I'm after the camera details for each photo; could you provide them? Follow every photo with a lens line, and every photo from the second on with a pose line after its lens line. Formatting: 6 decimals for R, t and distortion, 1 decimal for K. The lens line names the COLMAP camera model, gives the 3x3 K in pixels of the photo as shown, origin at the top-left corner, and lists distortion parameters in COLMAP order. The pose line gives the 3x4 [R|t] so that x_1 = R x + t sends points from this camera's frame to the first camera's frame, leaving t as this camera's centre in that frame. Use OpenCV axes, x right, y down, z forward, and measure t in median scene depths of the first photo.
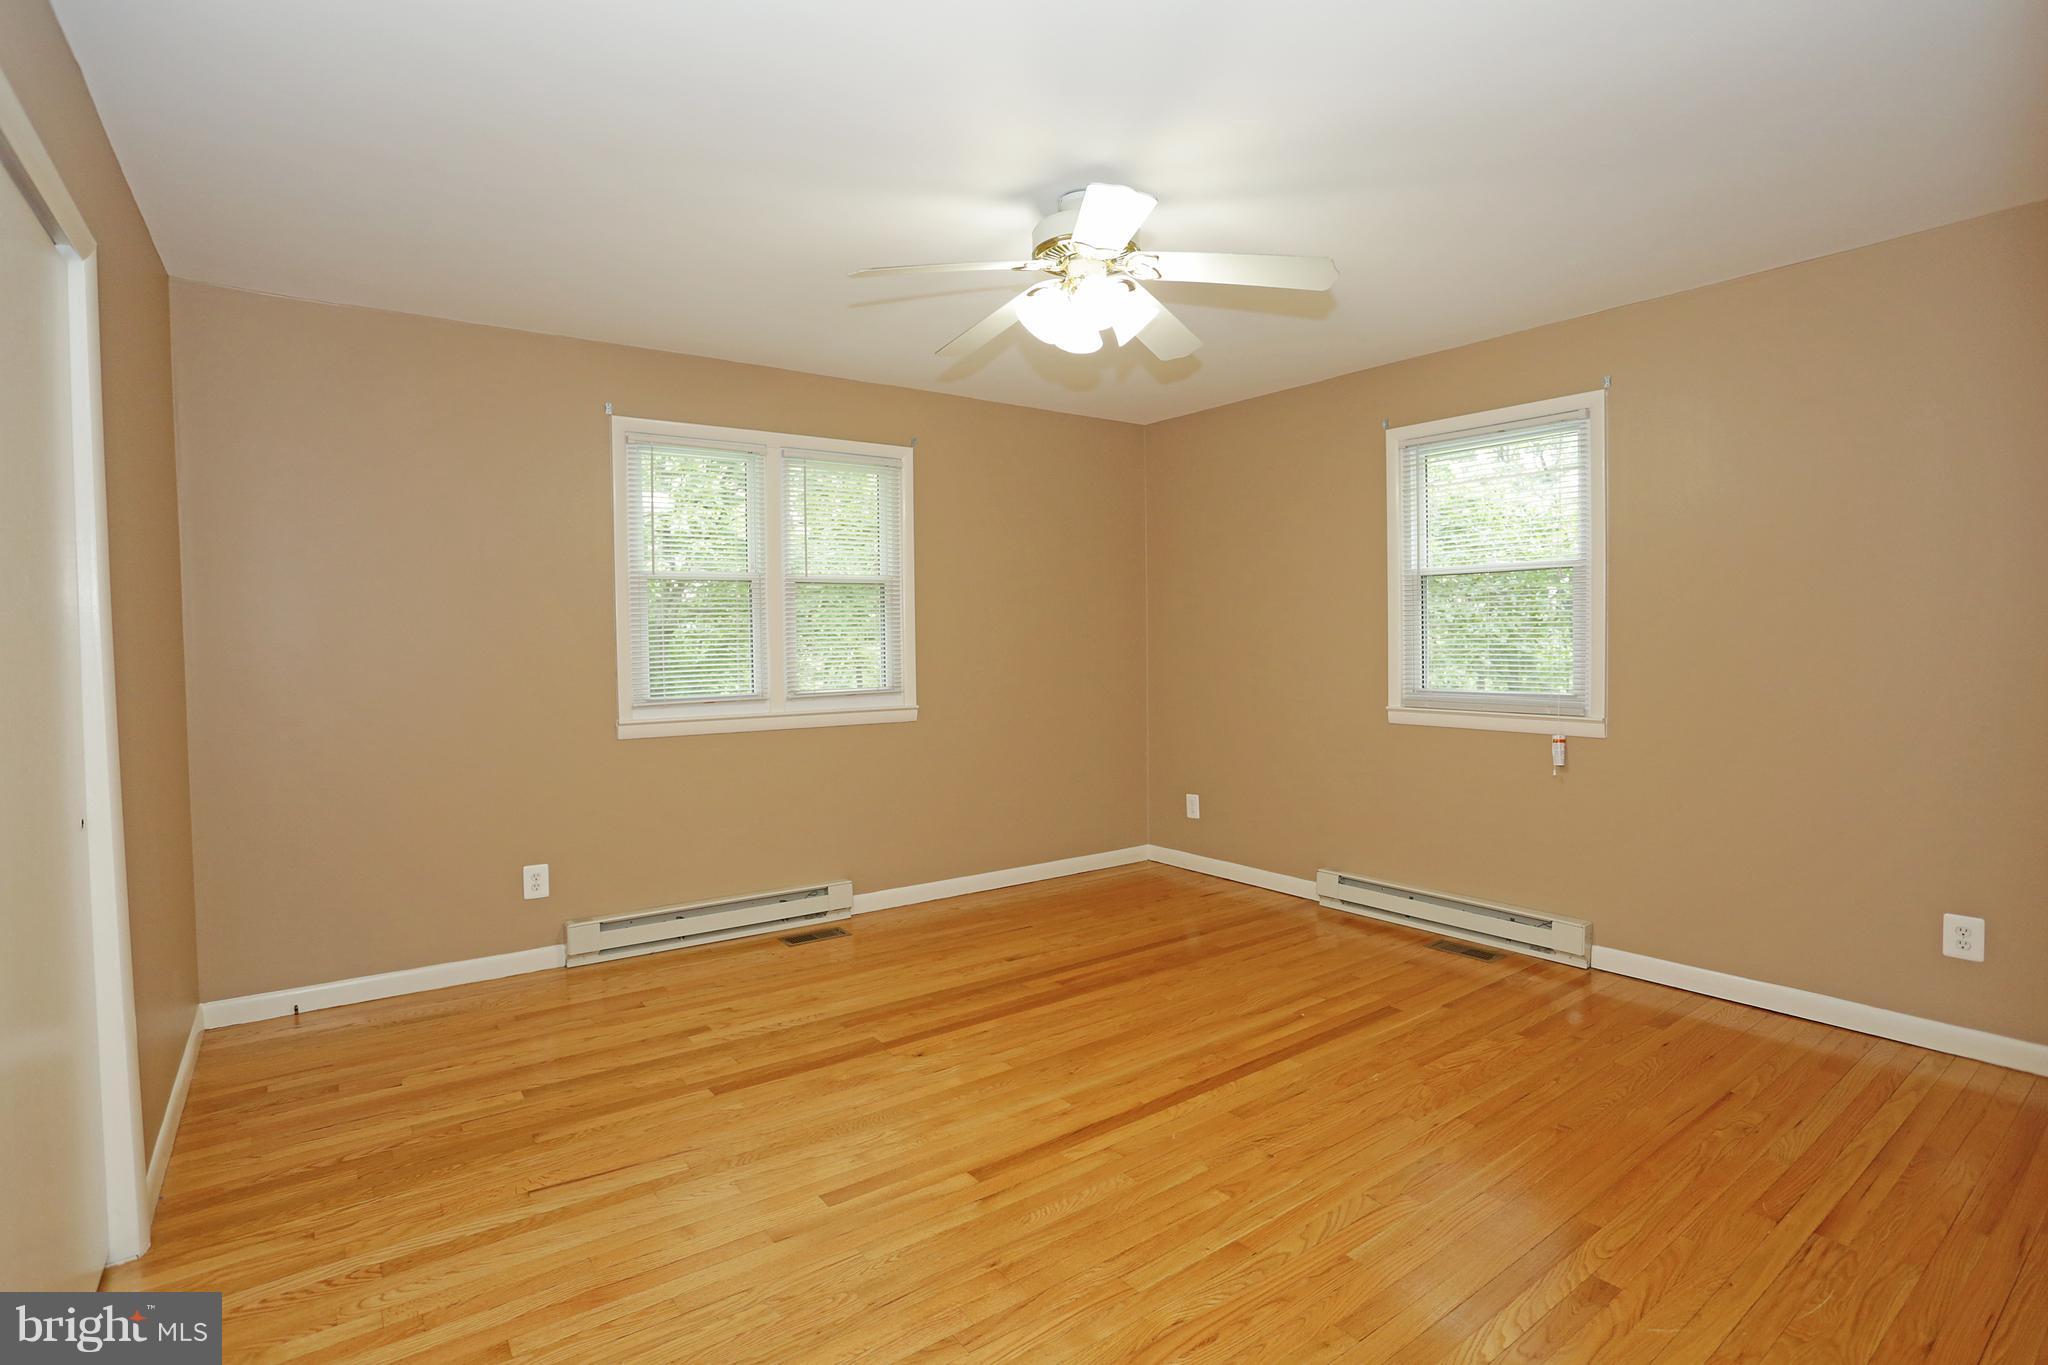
lens RADIAL K [[1045.0, 0, 1064.5], [0, 1045.0, 671.9], [0, 0, 1]] dist [-0.042581, 0.010562]
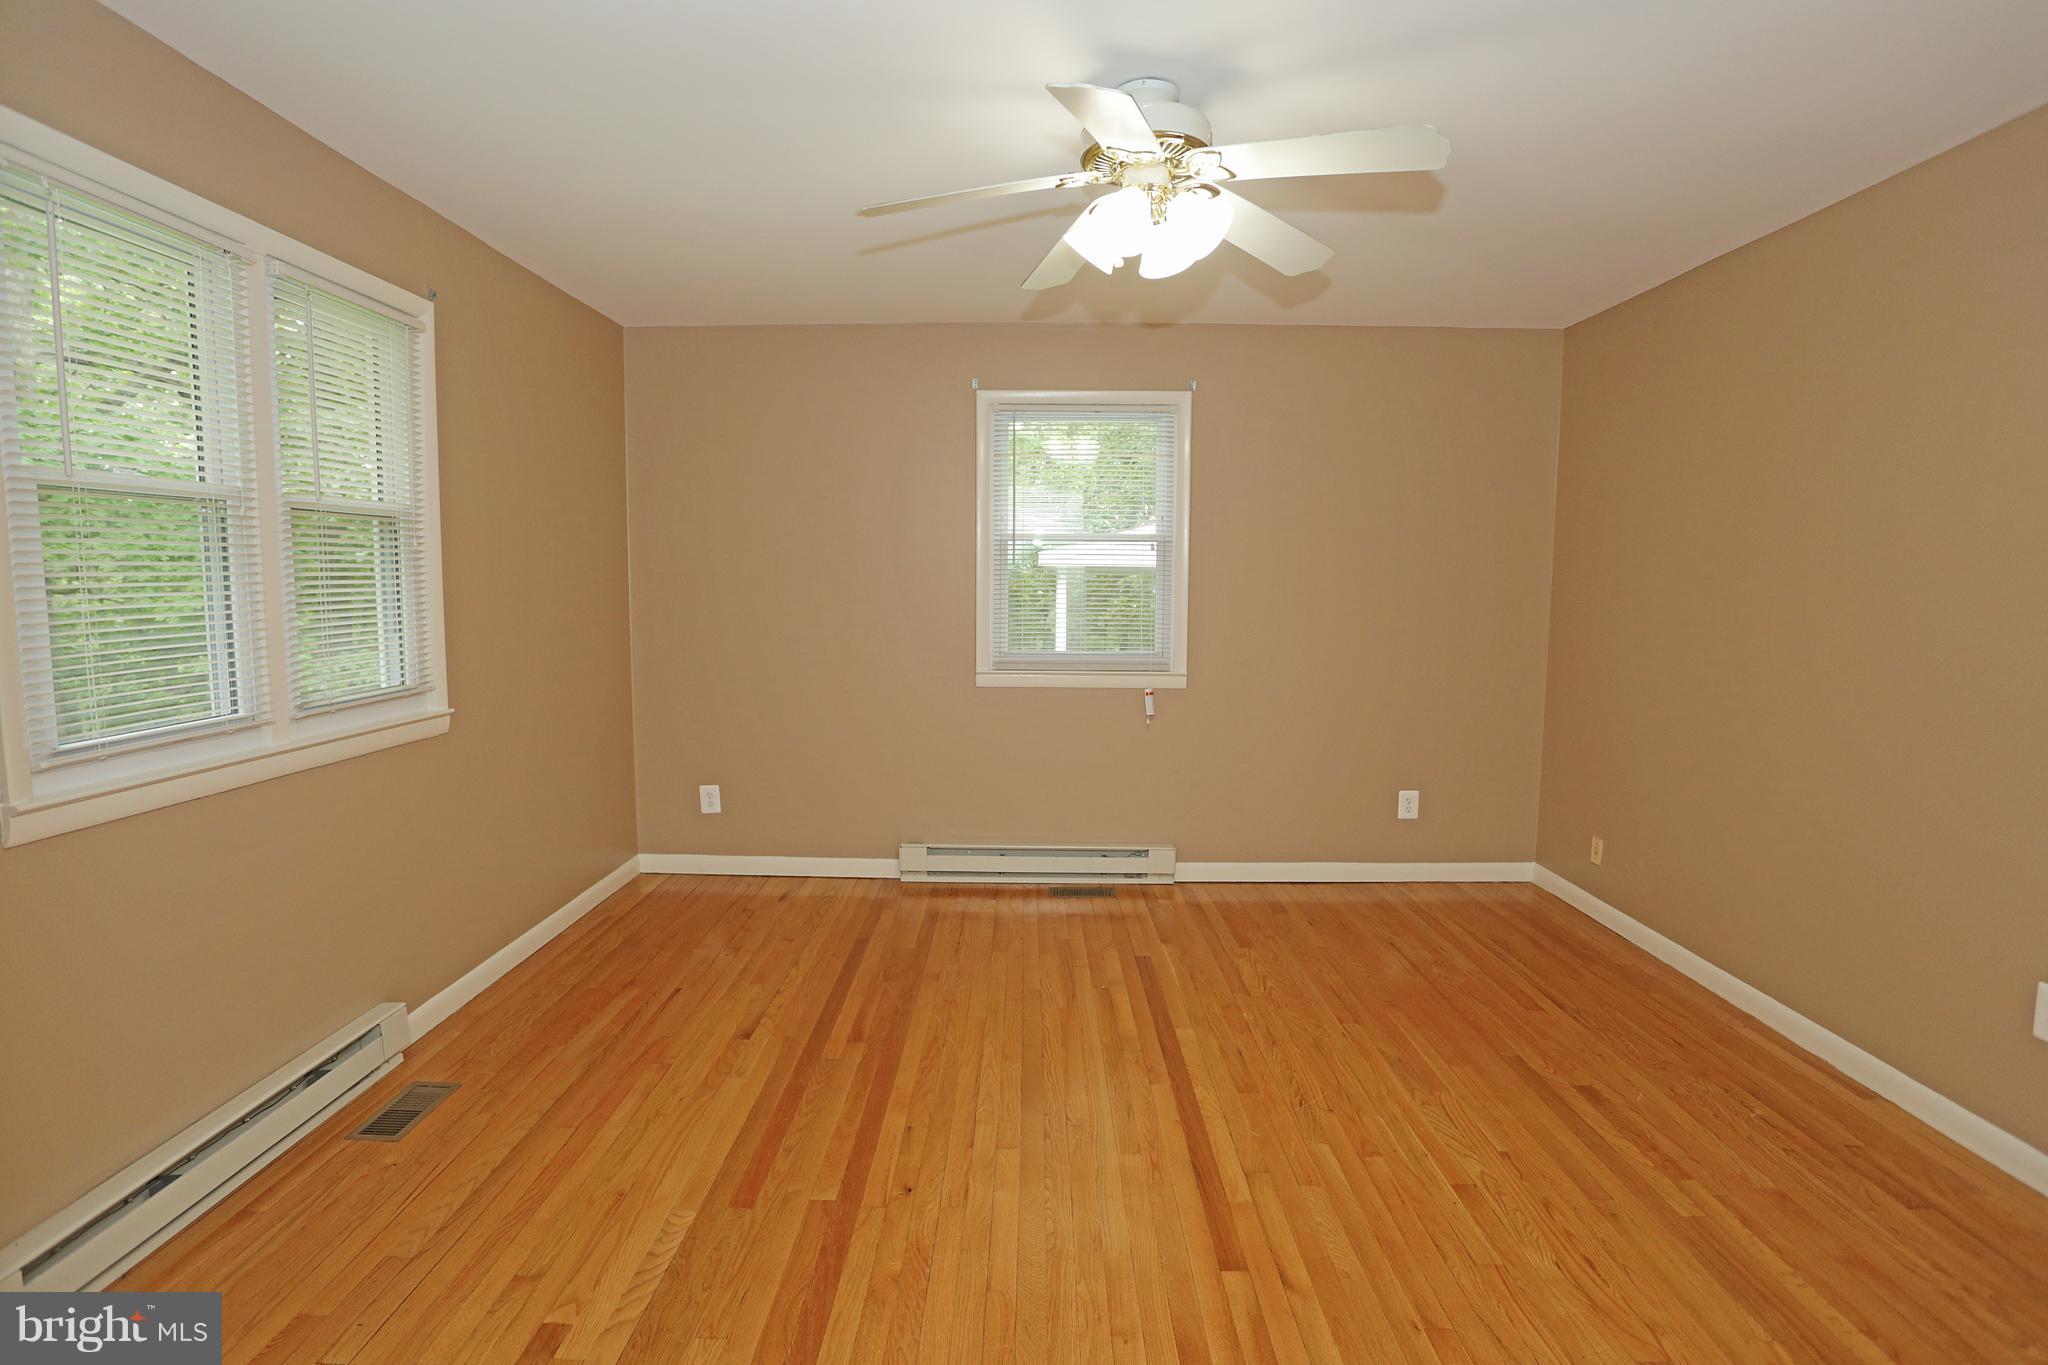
lens RADIAL K [[1045.0, 0, 1023.9], [0, 1045.0, 666.5], [0, 0, 1]] dist [-0.042581, 0.010562]
pose [[0.607872, -0.055358, 0.792103, -0.531131], [0.012927, 0.998125, 0.059836, -0.034482], [-0.793930, -0.026133, 0.607447, 0.411223]]
